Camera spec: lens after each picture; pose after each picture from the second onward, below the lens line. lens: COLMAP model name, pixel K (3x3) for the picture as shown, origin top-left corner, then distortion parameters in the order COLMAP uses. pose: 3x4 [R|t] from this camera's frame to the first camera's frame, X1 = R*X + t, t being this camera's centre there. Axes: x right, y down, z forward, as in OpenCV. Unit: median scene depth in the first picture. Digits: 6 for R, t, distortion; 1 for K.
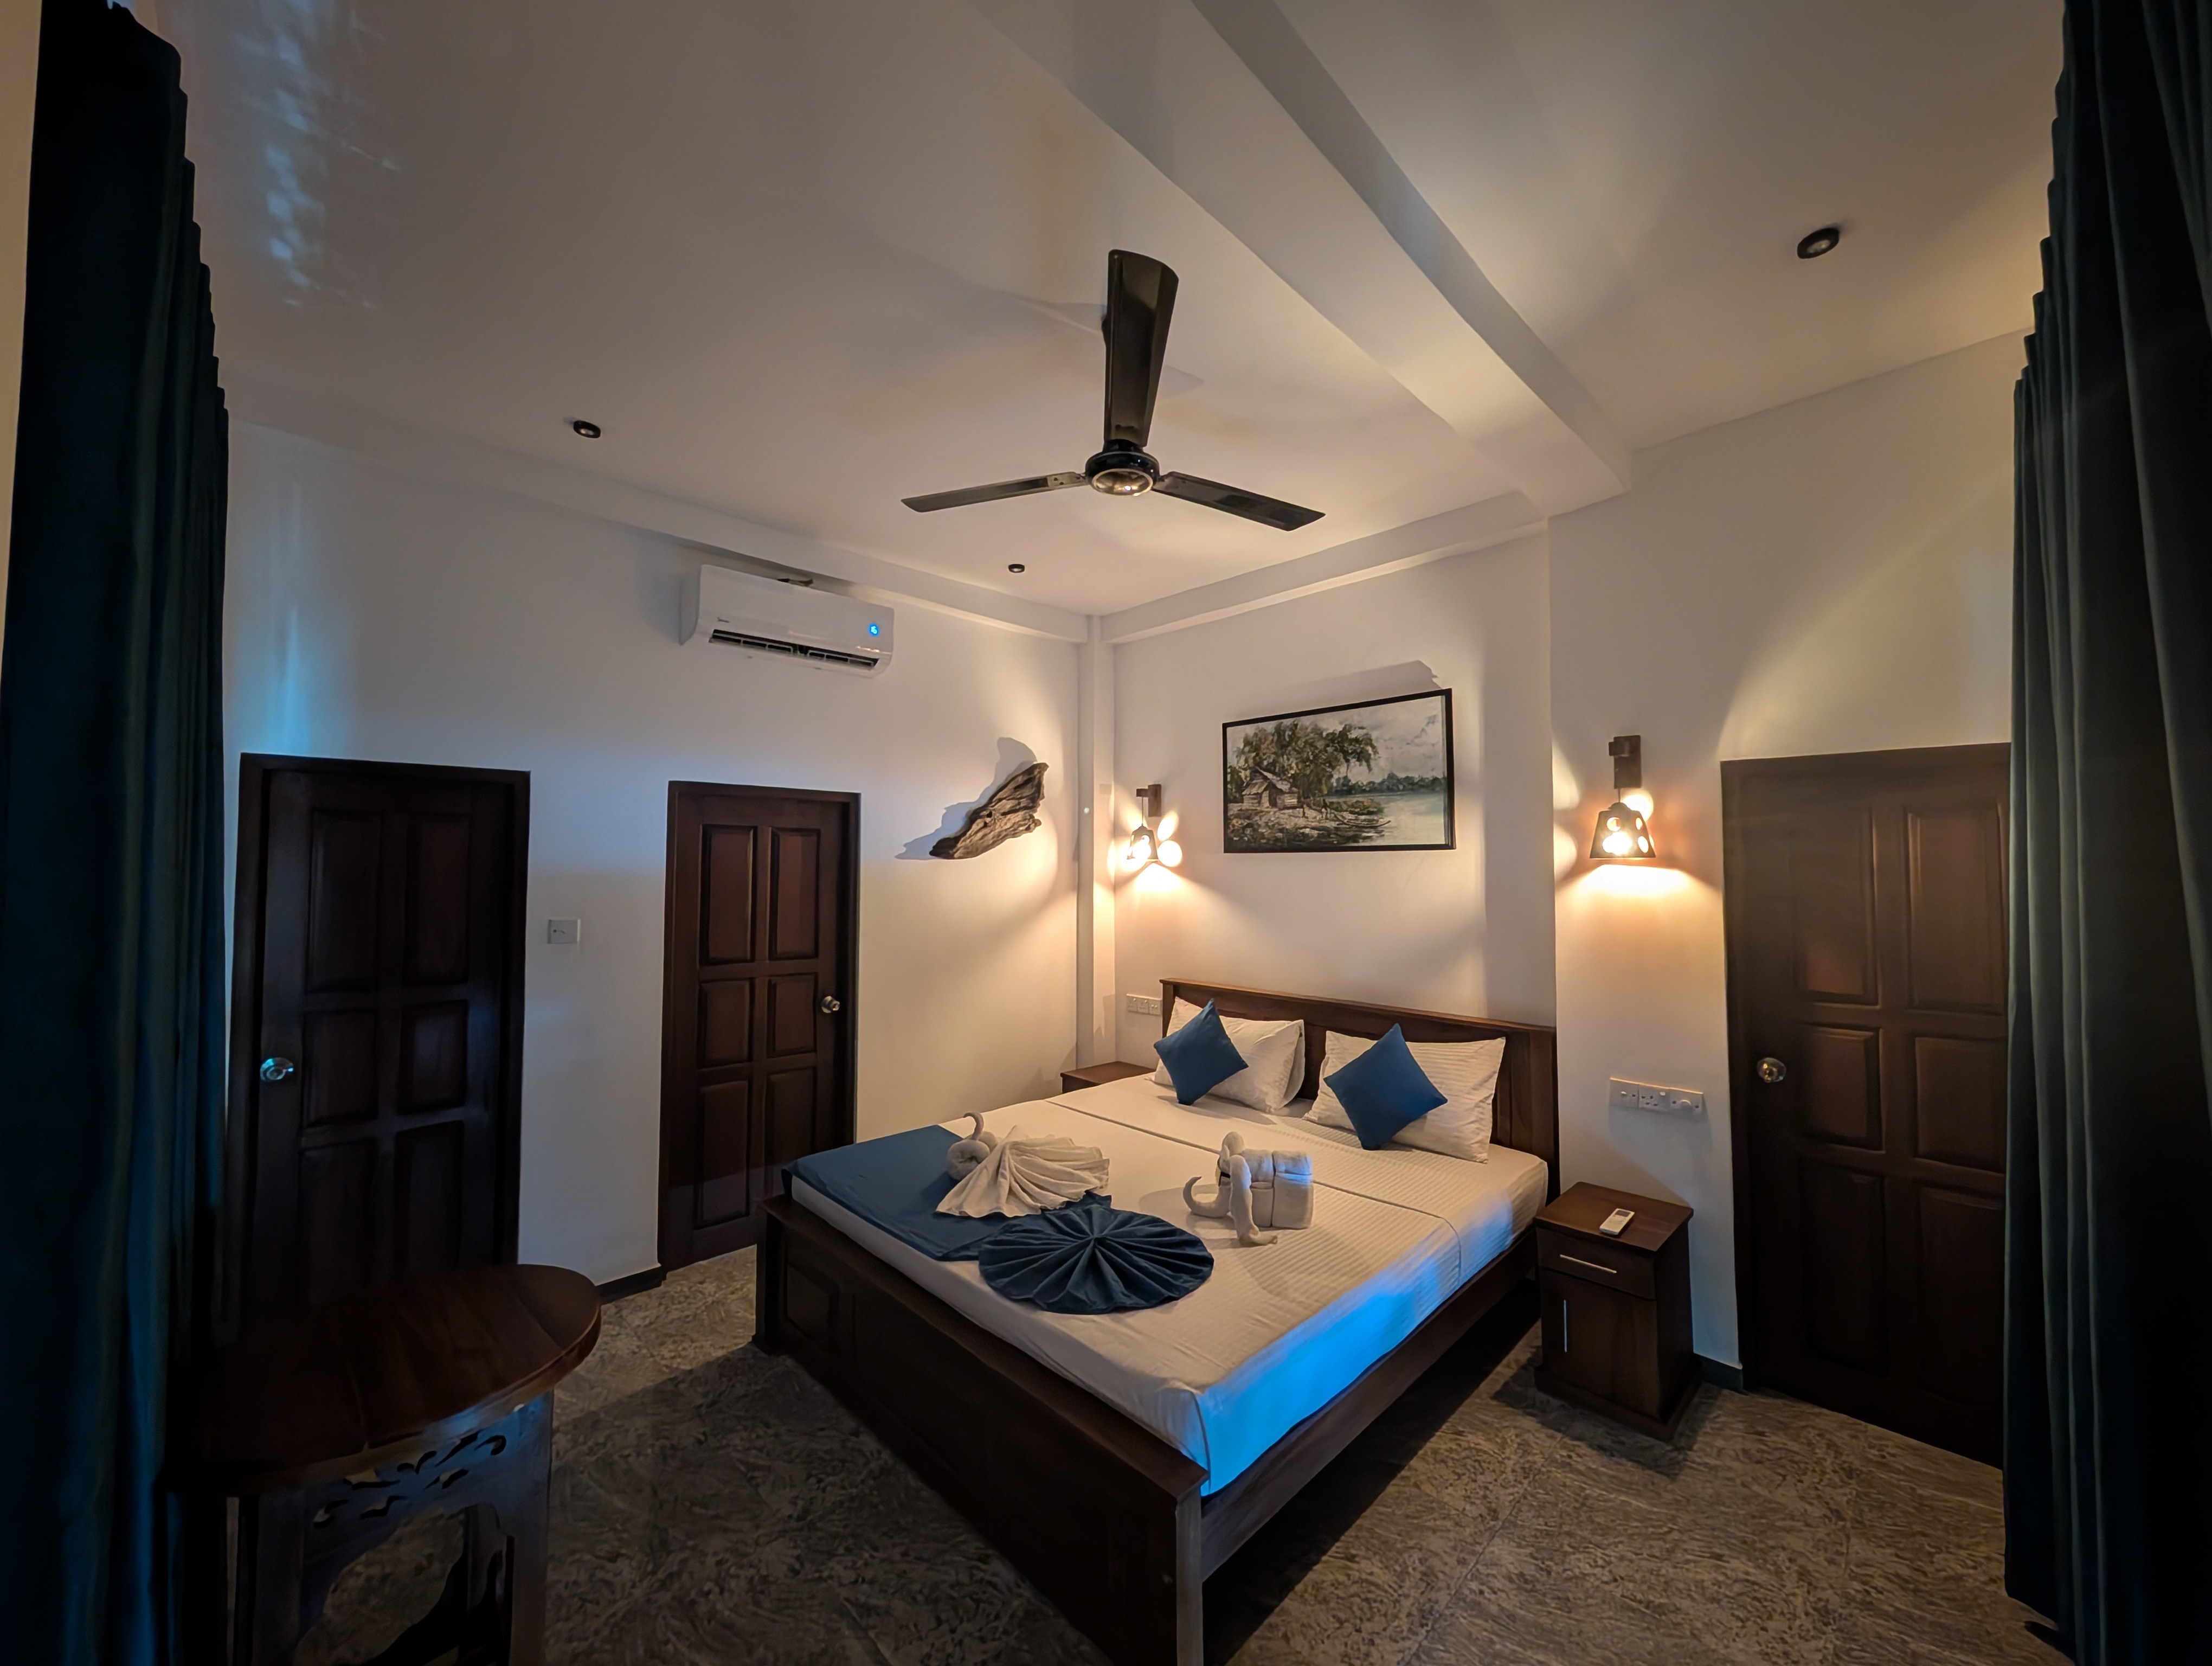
lens RADIAL K [[844.8, 0, 1107.0], [0, 844.8, 828.4], [0, 0, 1]] dist [0.015242, 0.000157]
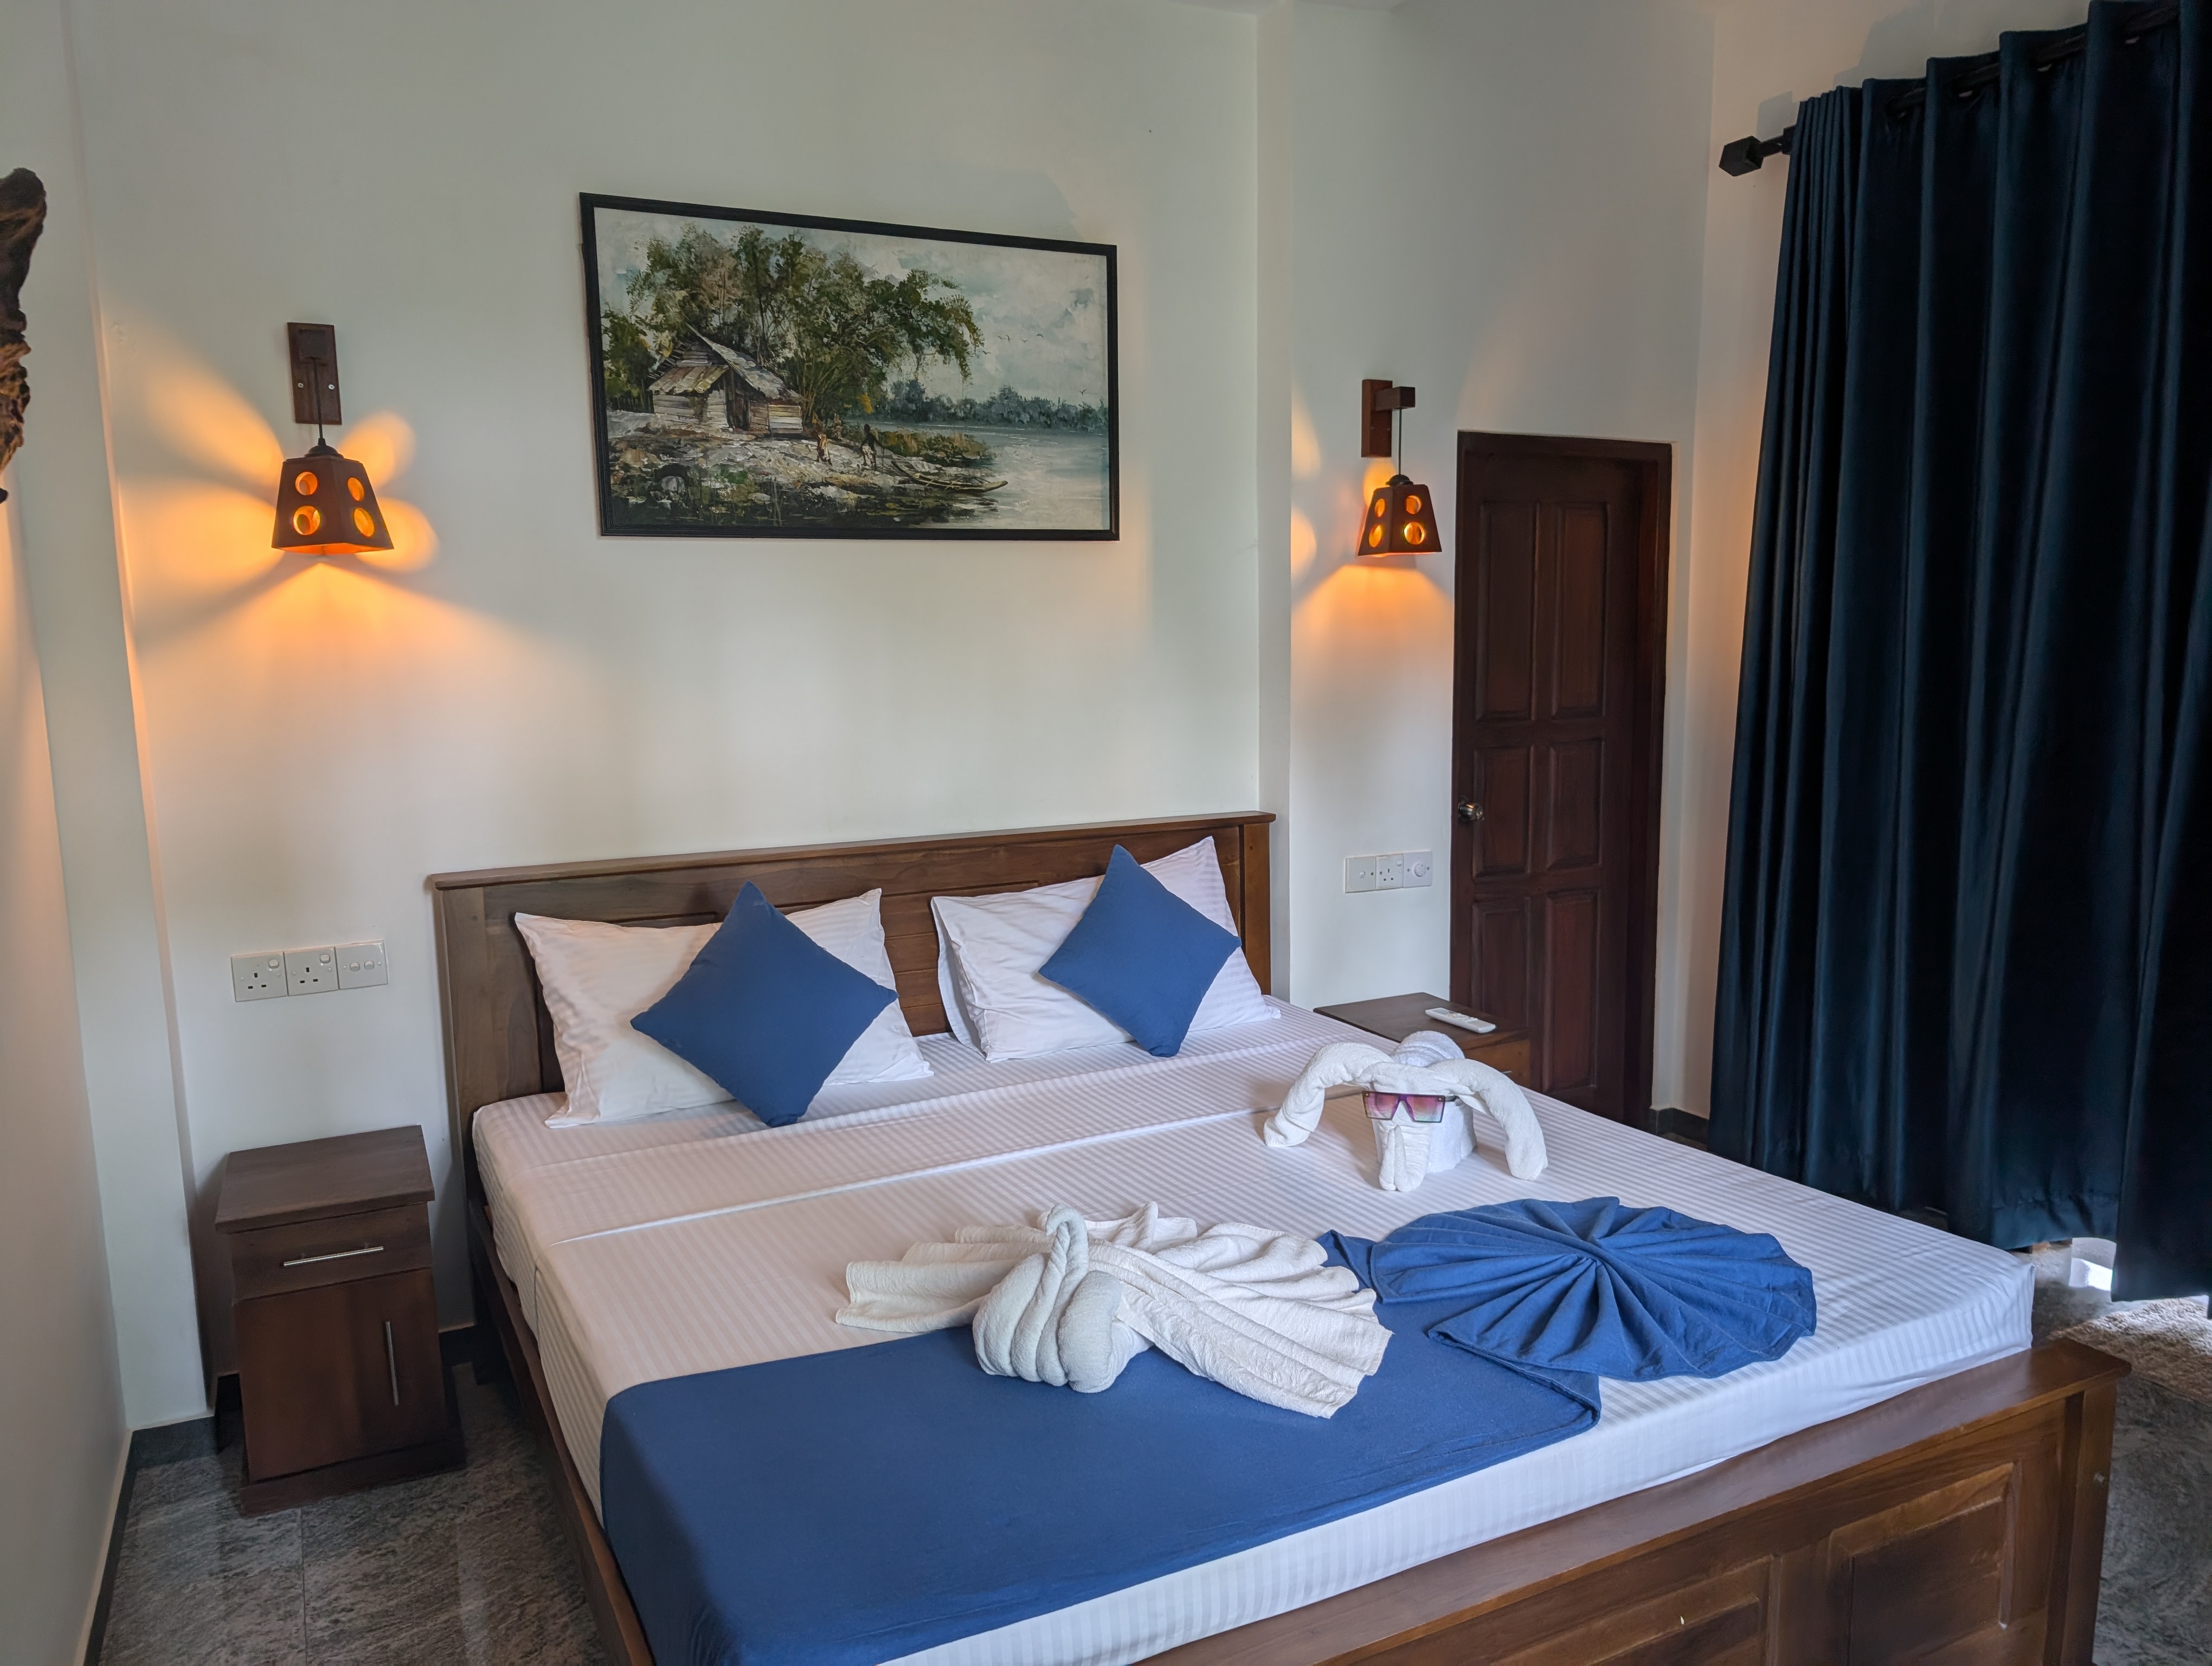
lens RADIAL K [[1549.3, 0, 1106.1], [0, 1549.3, 841.6], [0, 0, 1]] dist [0.032068, -0.005507]
pose [[0.340488, -0.147235, 0.928649, -0.527146], [-0.033192, 0.985166, 0.168366, 0.043227], [-0.939663, -0.088150, 0.330550, 0.549352]]
